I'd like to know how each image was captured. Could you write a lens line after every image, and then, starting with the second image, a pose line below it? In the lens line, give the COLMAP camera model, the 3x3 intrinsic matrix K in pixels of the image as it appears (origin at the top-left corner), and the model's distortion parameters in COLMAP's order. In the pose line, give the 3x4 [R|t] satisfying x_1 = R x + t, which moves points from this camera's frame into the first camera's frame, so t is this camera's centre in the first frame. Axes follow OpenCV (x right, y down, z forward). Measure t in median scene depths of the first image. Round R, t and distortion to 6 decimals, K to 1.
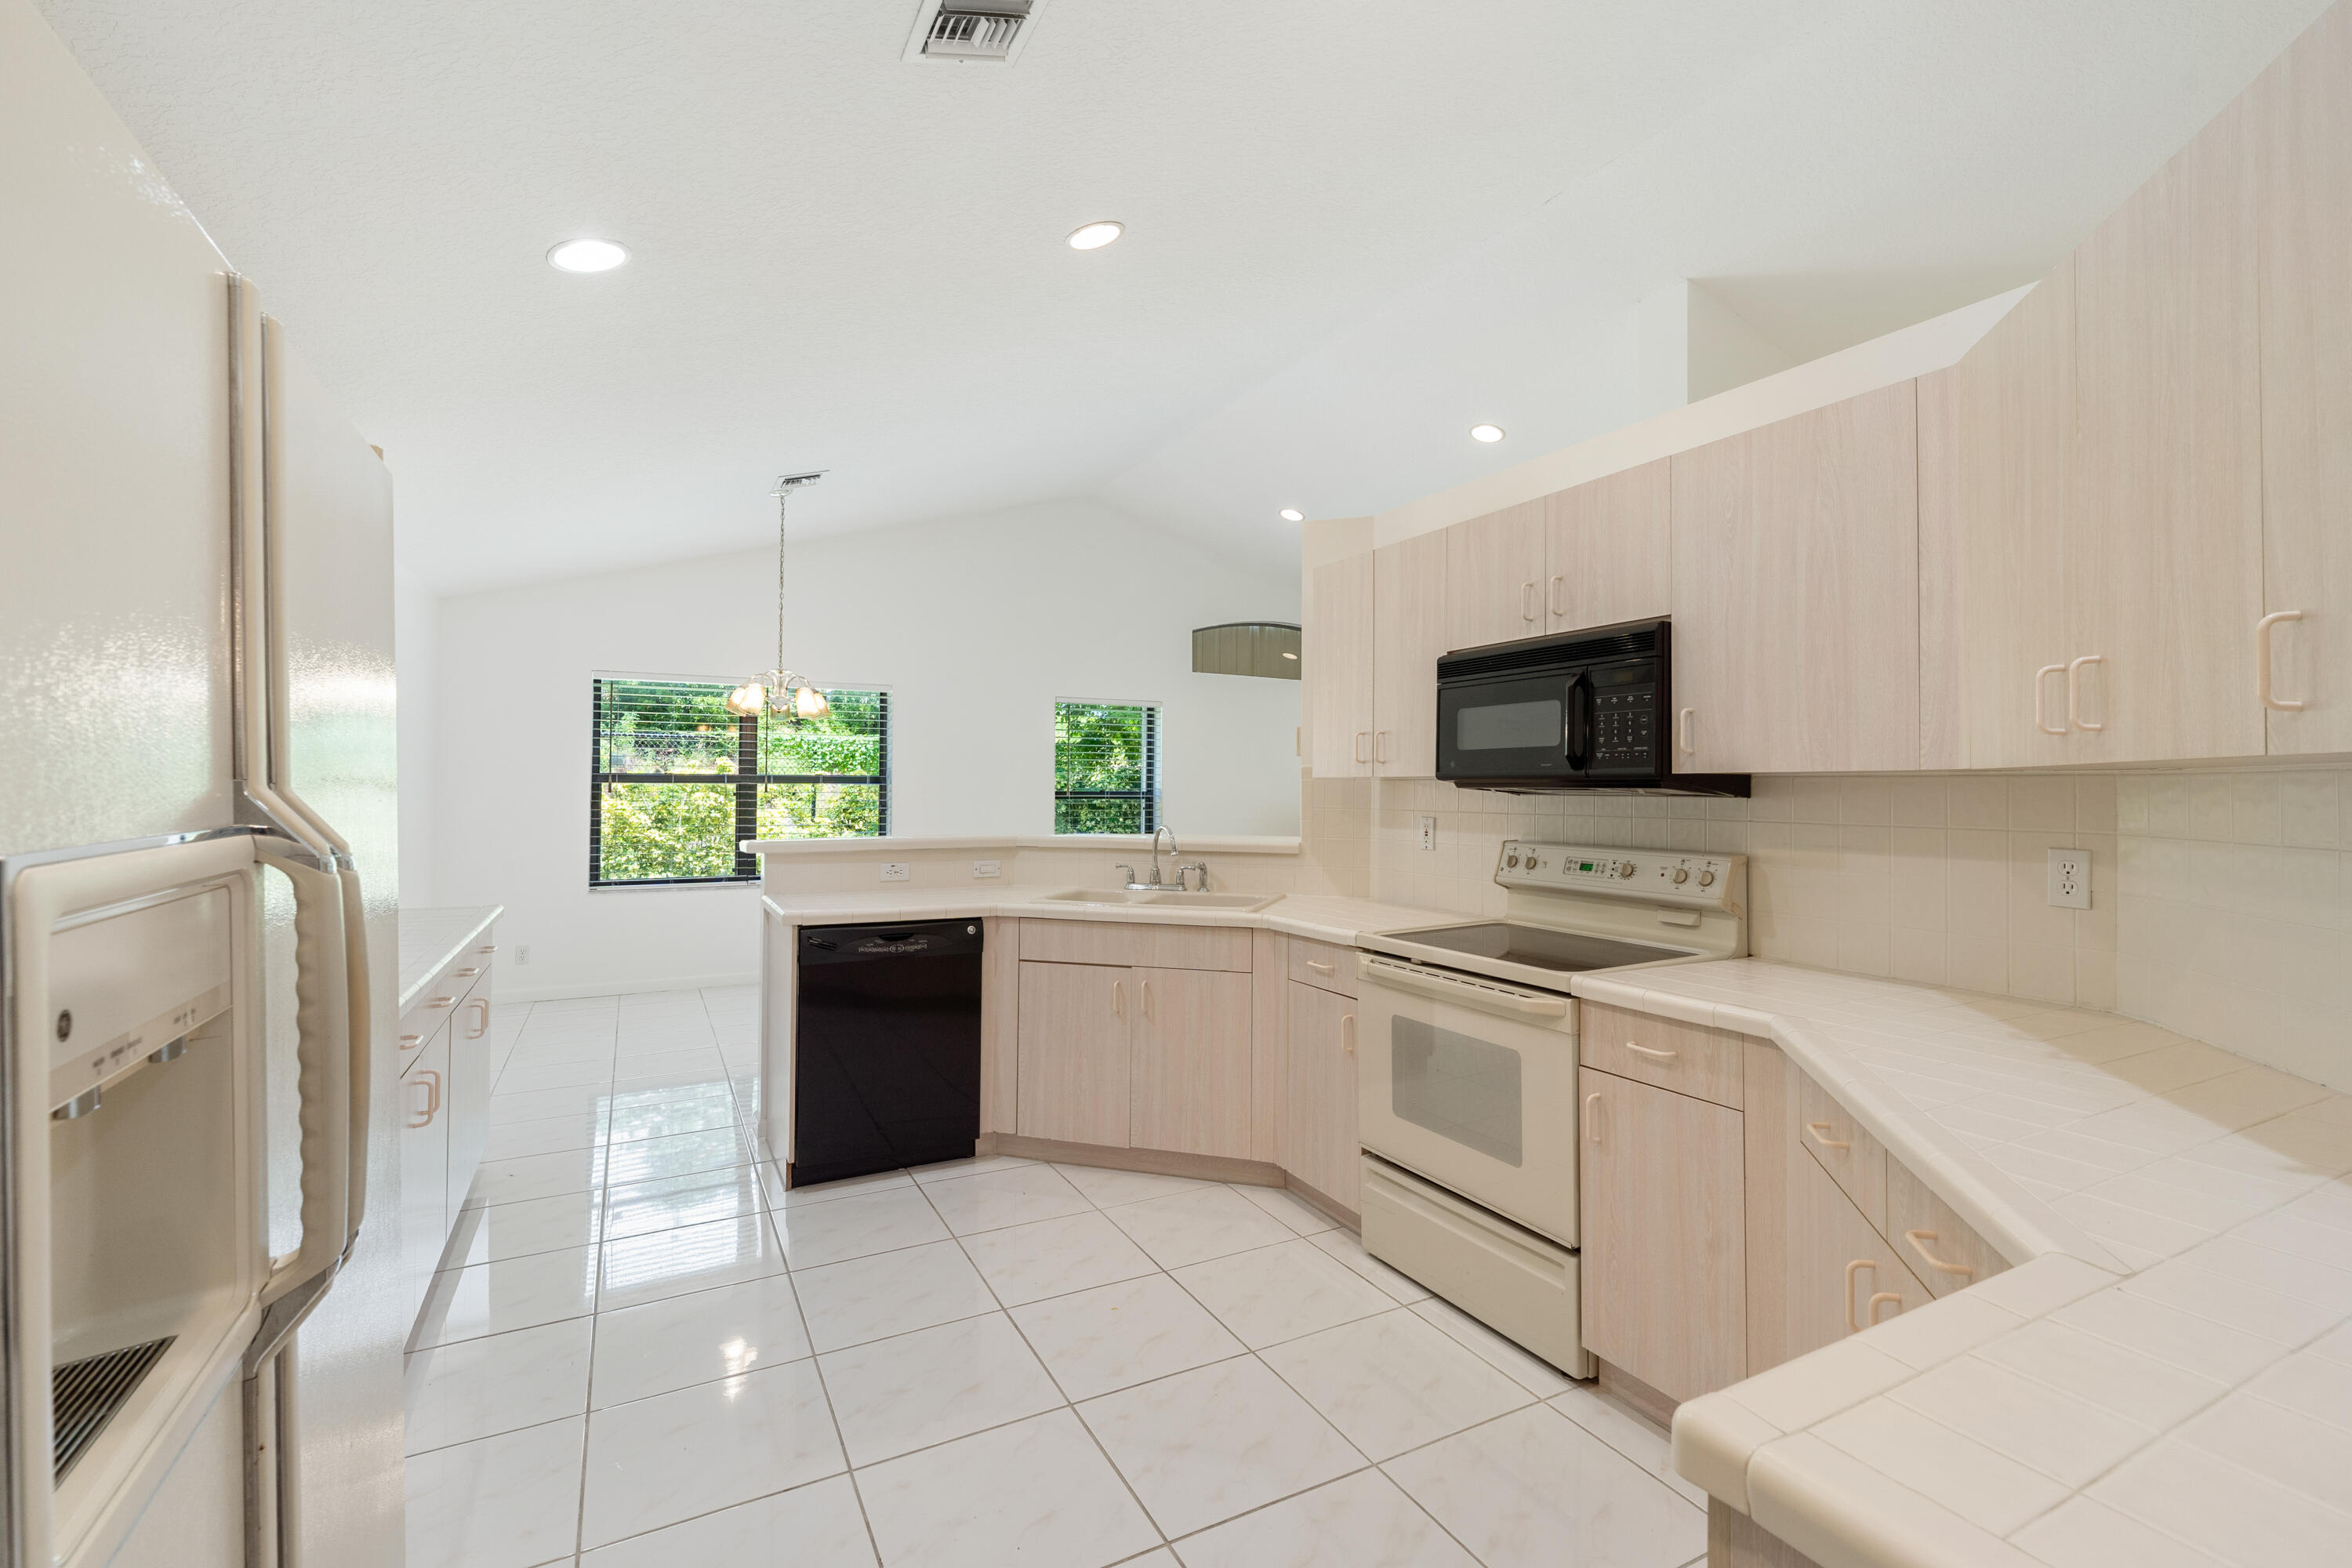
lens RADIAL K [[1024.2, 0, 1176.0], [0, 1024.2, 784.0], [0, 0, 1]] dist [-0.000252, -0.000097]
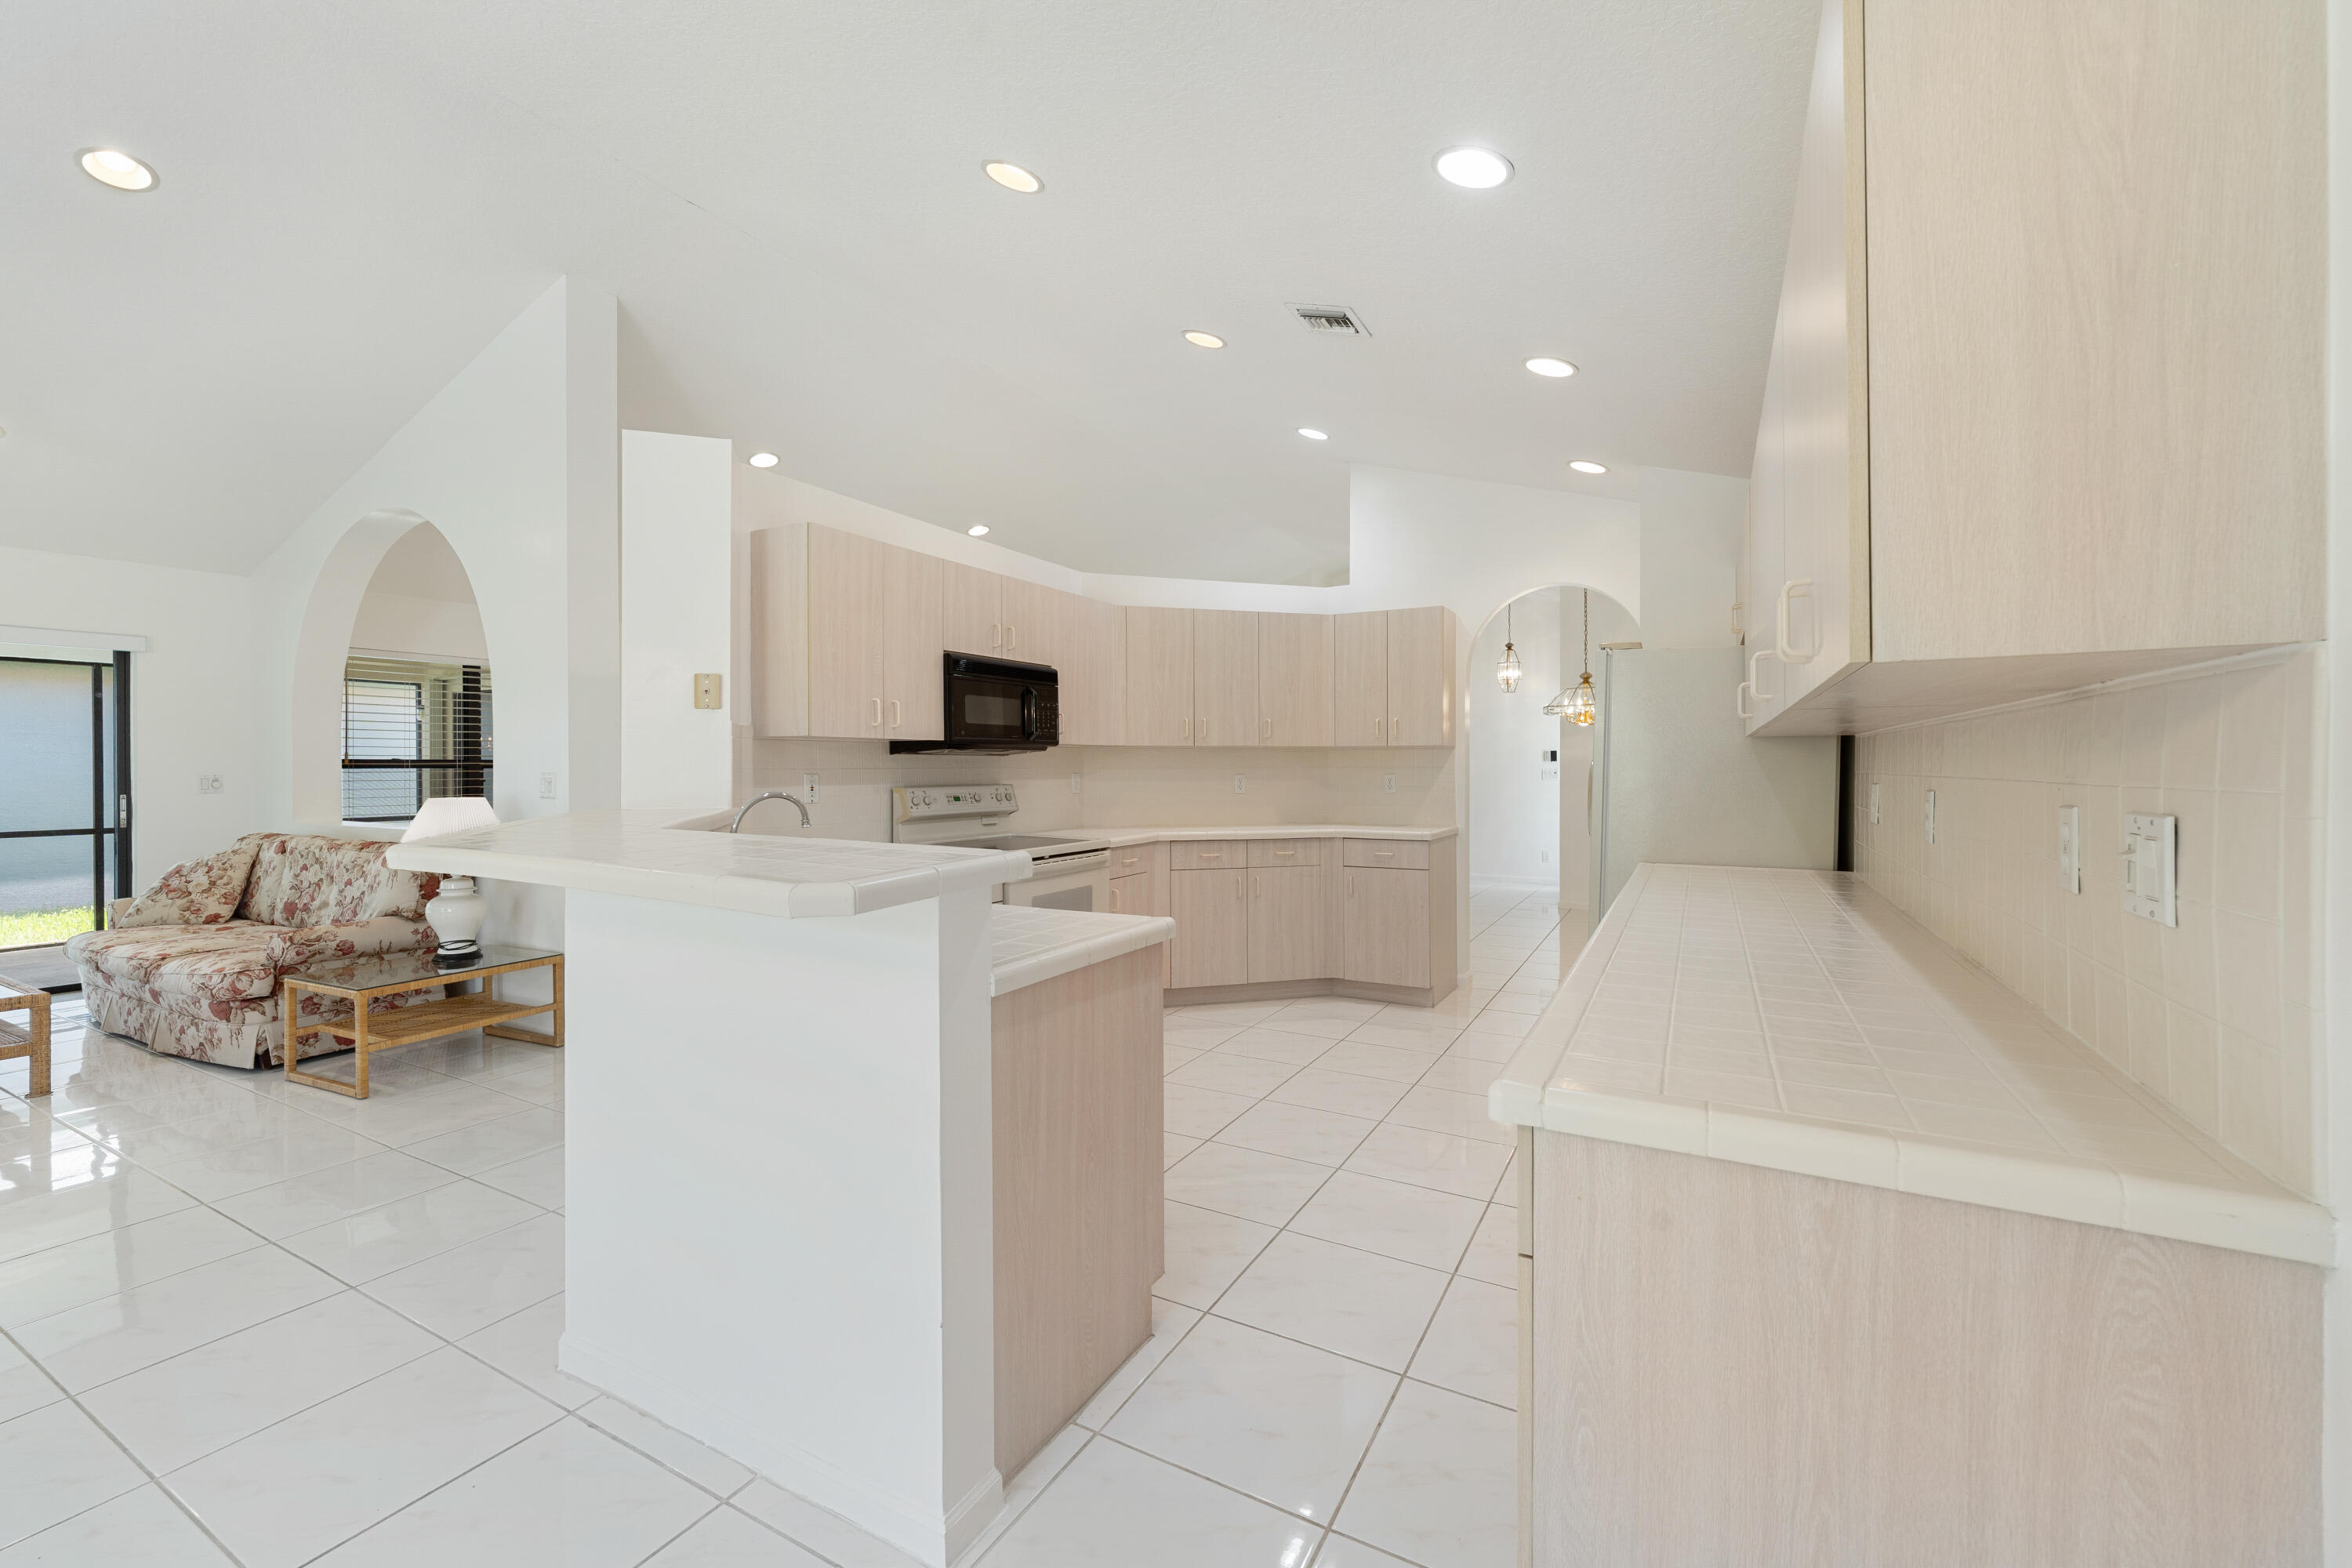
lens RADIAL K [[954.0, 0, 1169.5], [0, 954.0, 771.5], [0, 0, 1]] dist [0.000315, 0.000042]
pose [[-0.543182, -0.012430, 0.839523, -1.061582], [-0.003913, 0.999917, 0.012273, 0.018563], [-0.839606, 0.003381, -0.543185, 1.561562]]
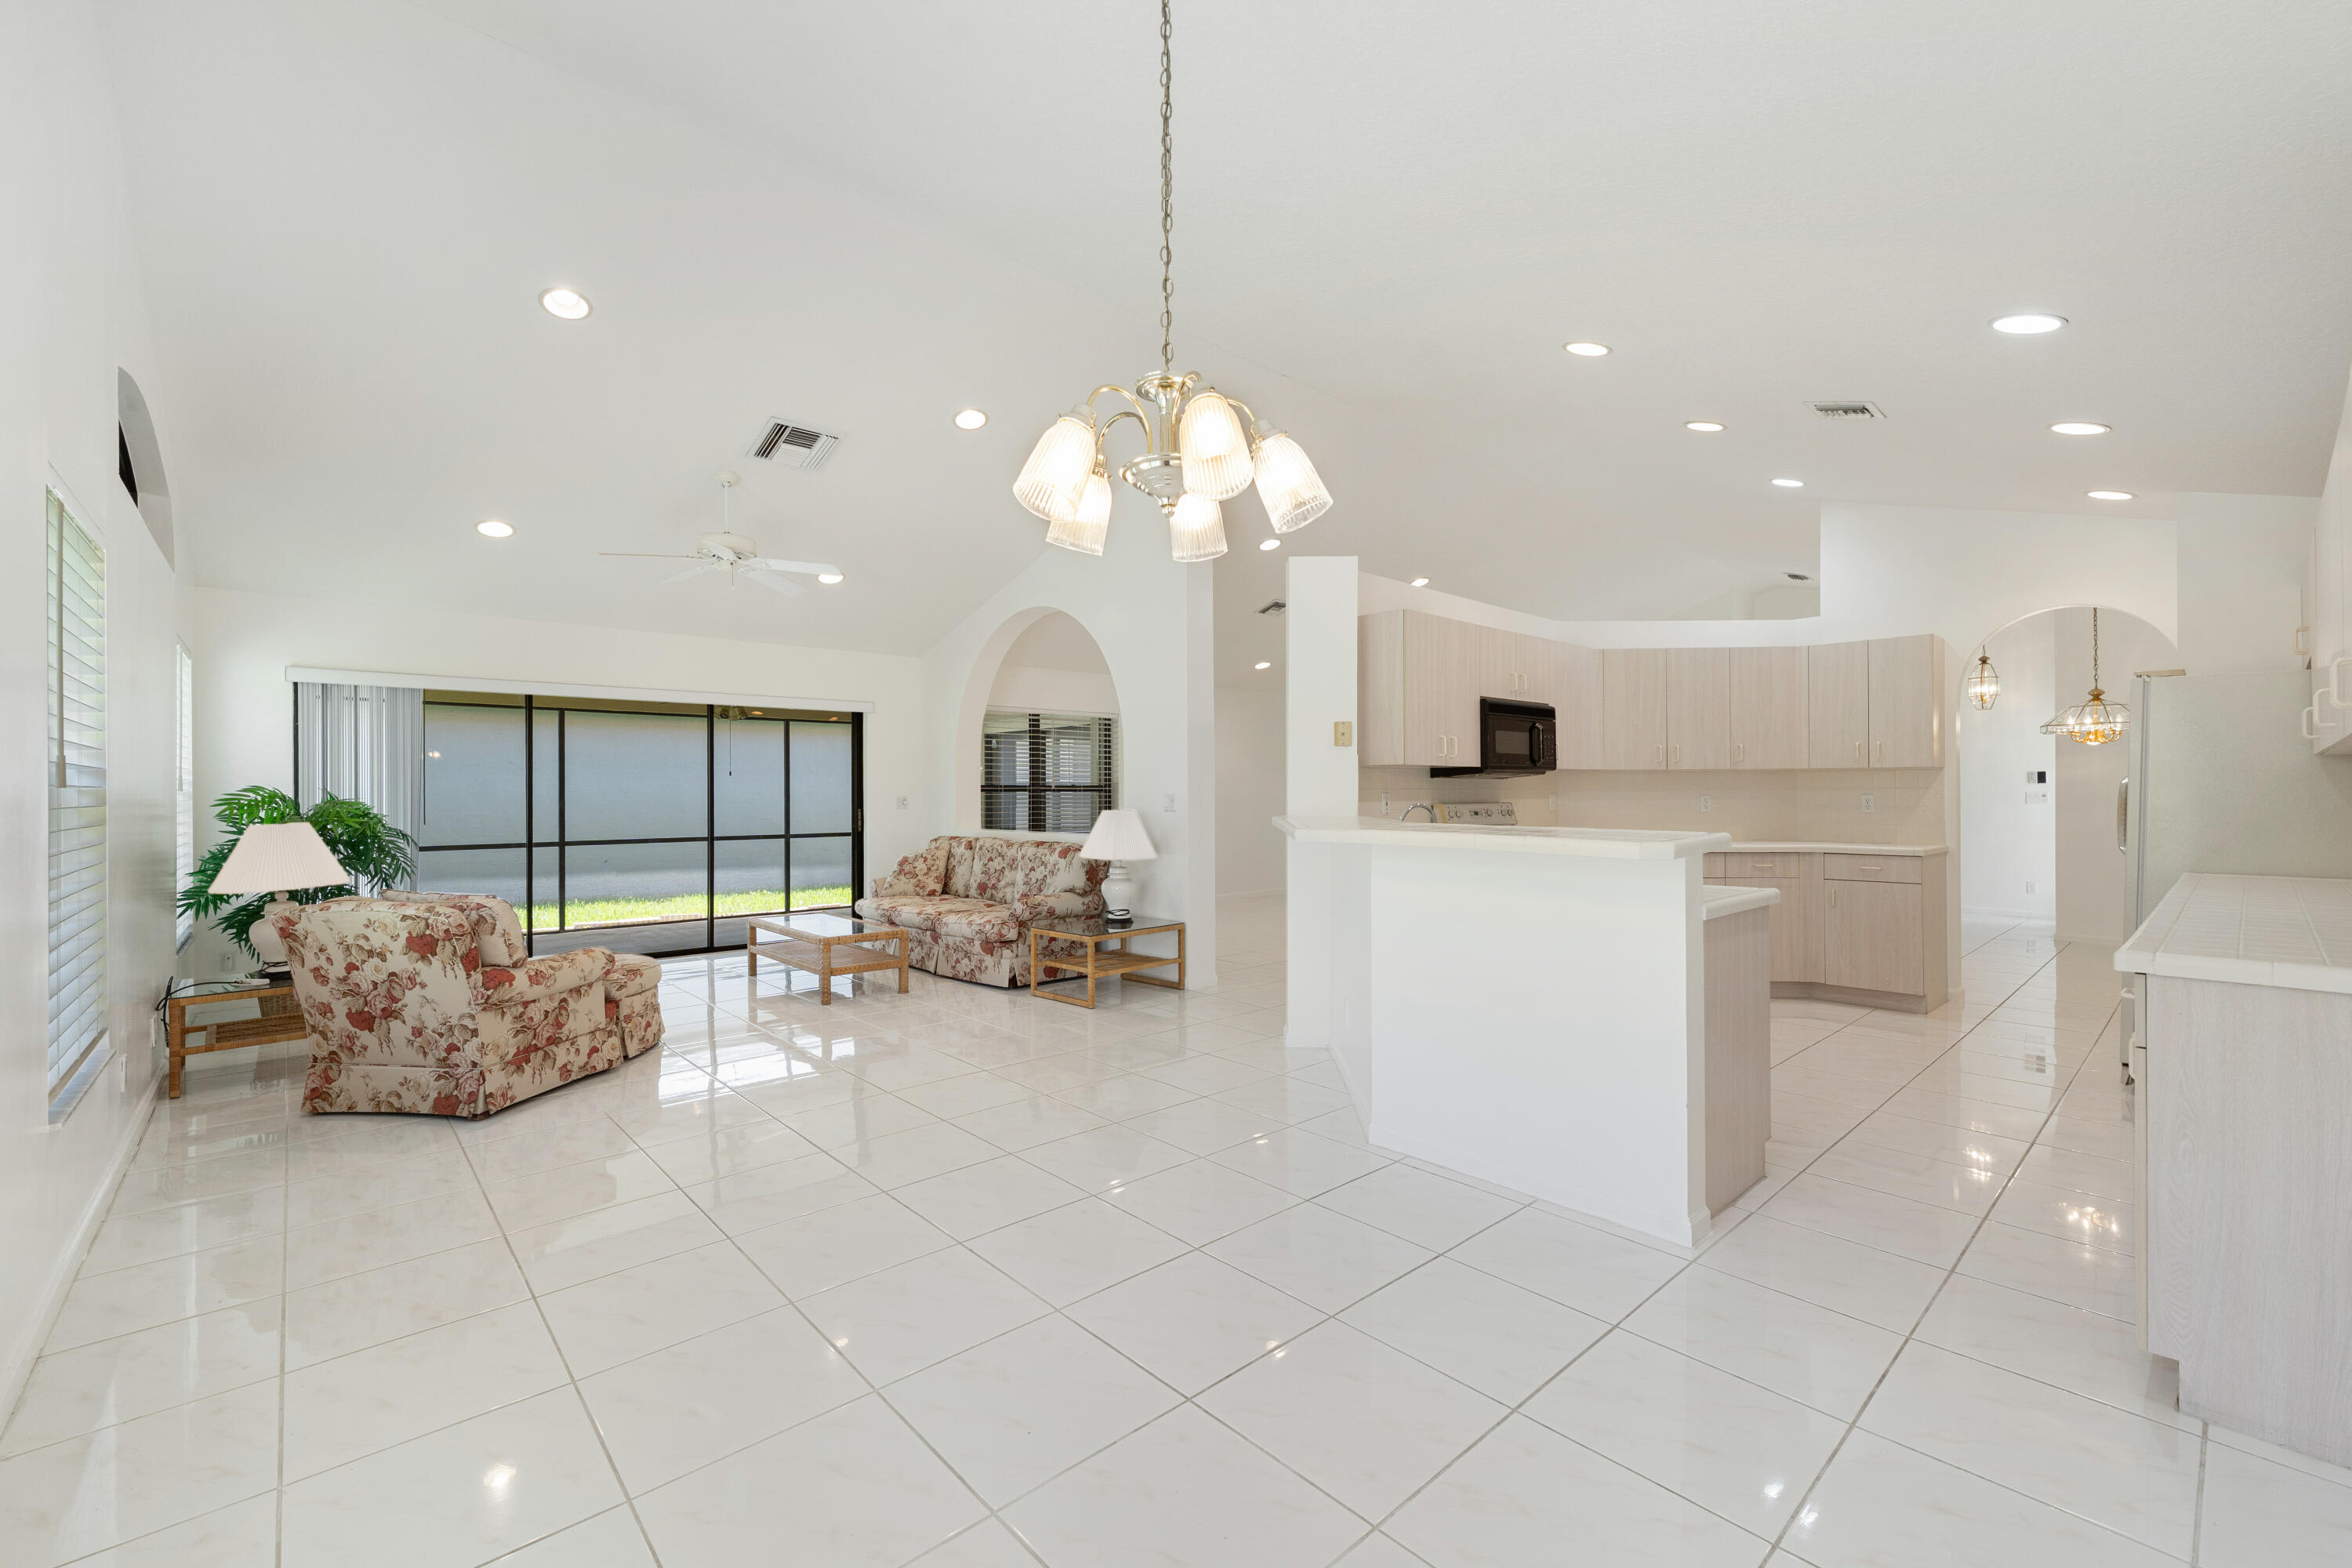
lens RADIAL K [[964.5, 0, 1173.6], [0, 964.5, 790.6], [0, 0, 1]] dist [-0.000317, -0.000347]
pose [[-0.239986, -0.005802, 0.970759, -1.321769], [-0.000293, 0.999983, 0.005904, 0.025826], [-0.970776, 0.001132, -0.239984, 2.068245]]
